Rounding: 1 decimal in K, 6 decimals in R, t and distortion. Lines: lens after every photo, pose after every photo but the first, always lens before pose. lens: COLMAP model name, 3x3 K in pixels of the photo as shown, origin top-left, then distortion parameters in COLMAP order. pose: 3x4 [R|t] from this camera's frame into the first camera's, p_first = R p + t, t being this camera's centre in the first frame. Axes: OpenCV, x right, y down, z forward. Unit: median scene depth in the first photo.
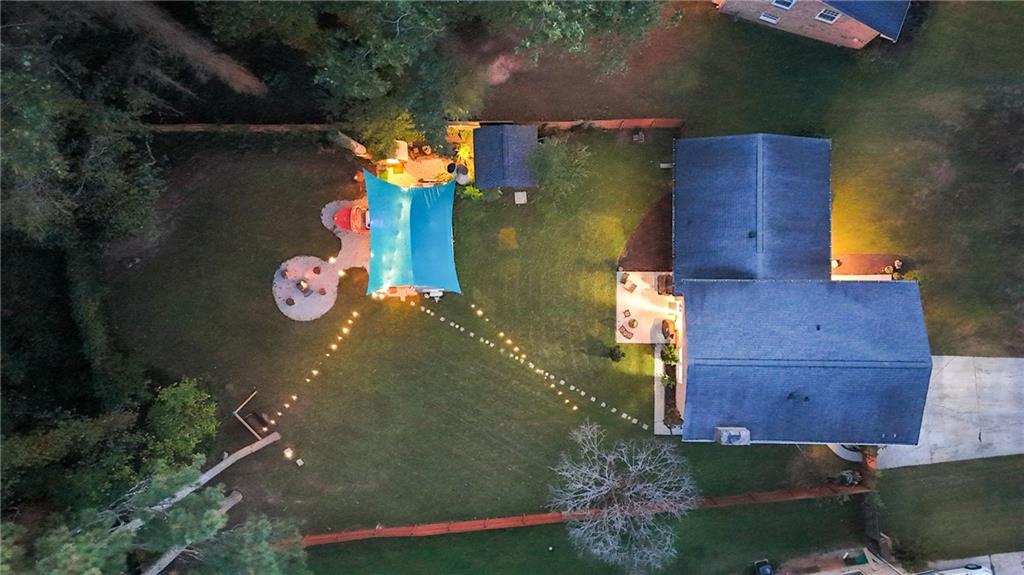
lens RADIAL K [[752.6, 0, 512.0], [0, 752.6, 287.5], [0, 0, 1]] dist [0.068763, -0.058047]
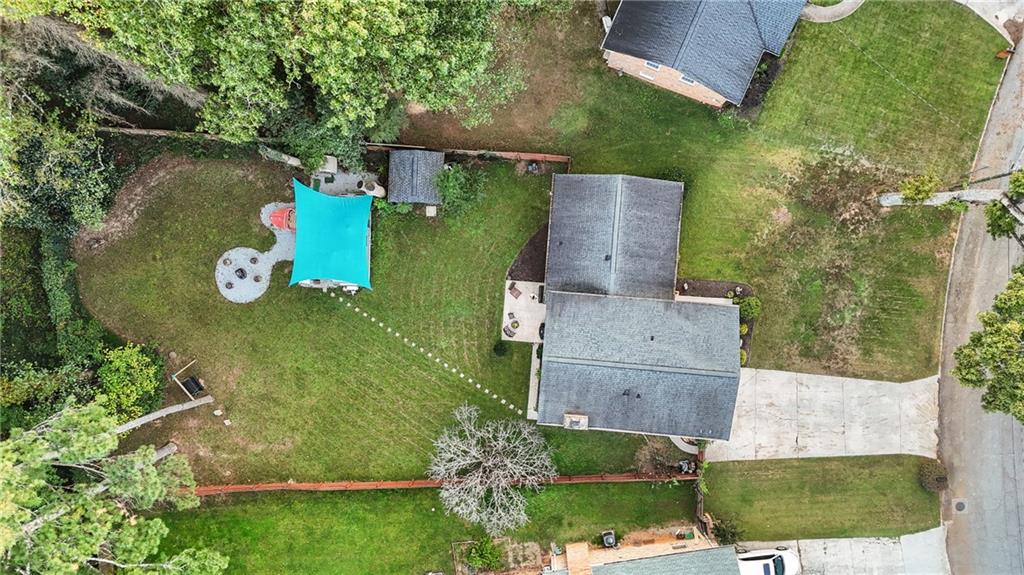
lens RADIAL K [[752.6, 0, 512.0], [0, 752.6, 287.5], [0, 0, 1]] dist [0.068763, -0.058047]
pose [[0.997470, 0.070578, -0.008447, 0.163115], [-0.070547, 0.997501, 0.003905, -0.015090], [0.008702, -0.003299, 0.999957, -0.183299]]
